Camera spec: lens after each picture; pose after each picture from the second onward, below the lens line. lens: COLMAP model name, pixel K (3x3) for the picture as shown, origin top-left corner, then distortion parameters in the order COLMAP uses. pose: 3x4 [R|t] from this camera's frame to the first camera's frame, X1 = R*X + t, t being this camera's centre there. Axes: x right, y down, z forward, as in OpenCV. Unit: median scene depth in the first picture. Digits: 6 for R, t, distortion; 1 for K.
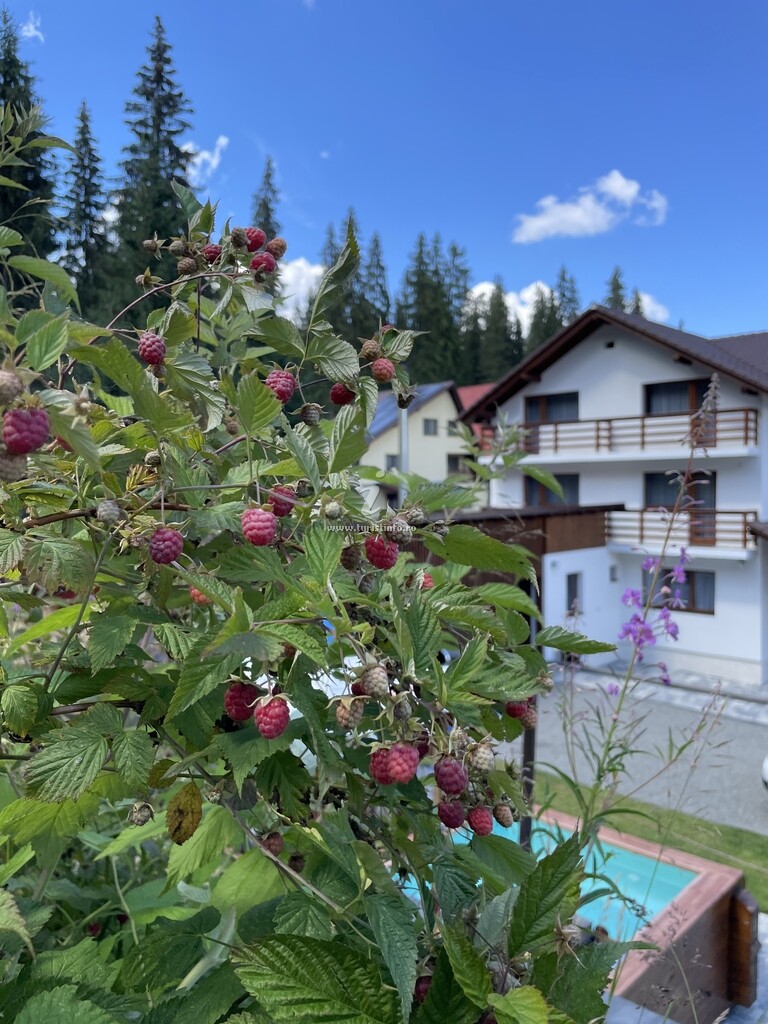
lens RADIAL K [[767.5, 0, 381.0], [0, 767.5, 507.8], [0, 0, 1]] dist [0.095658, -0.125701]
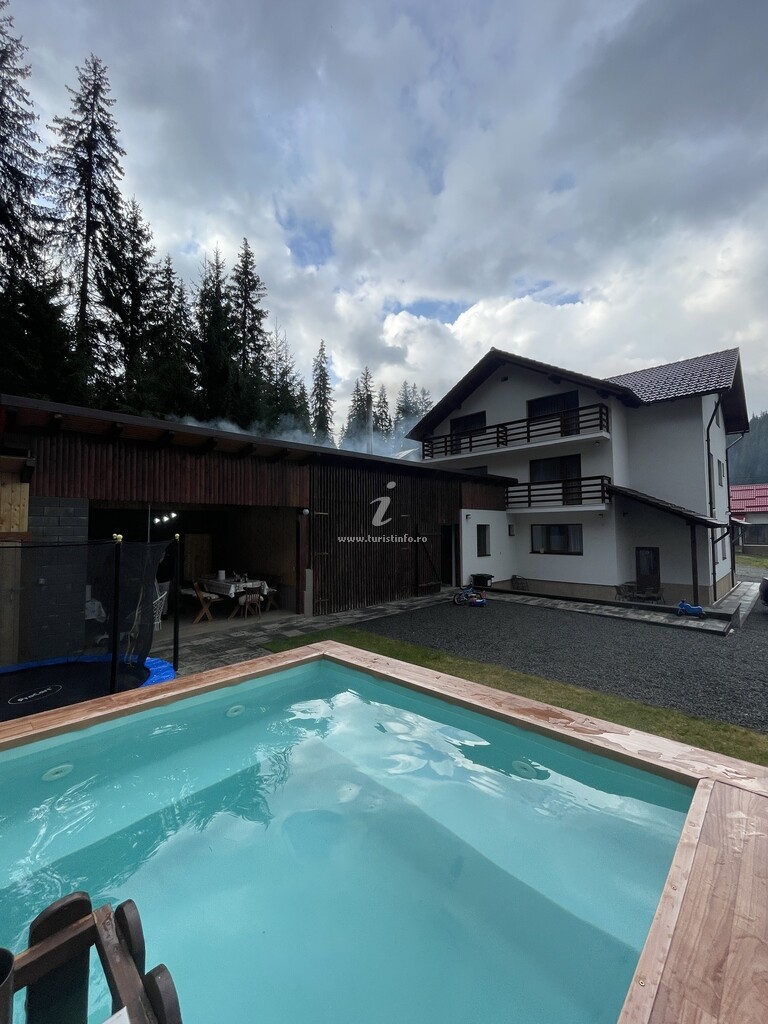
lens RADIAL K [[411.1, 0, 384.0], [0, 411.1, 512.0], [0, 0, 1]] dist [-0.000347, 0.000010]
pose [[0.999848, -0.007920, -0.015556, 0.074292], [0.006954, 0.998104, -0.061163, 0.096771], [0.016011, 0.061045, 0.998007, 0.225708]]
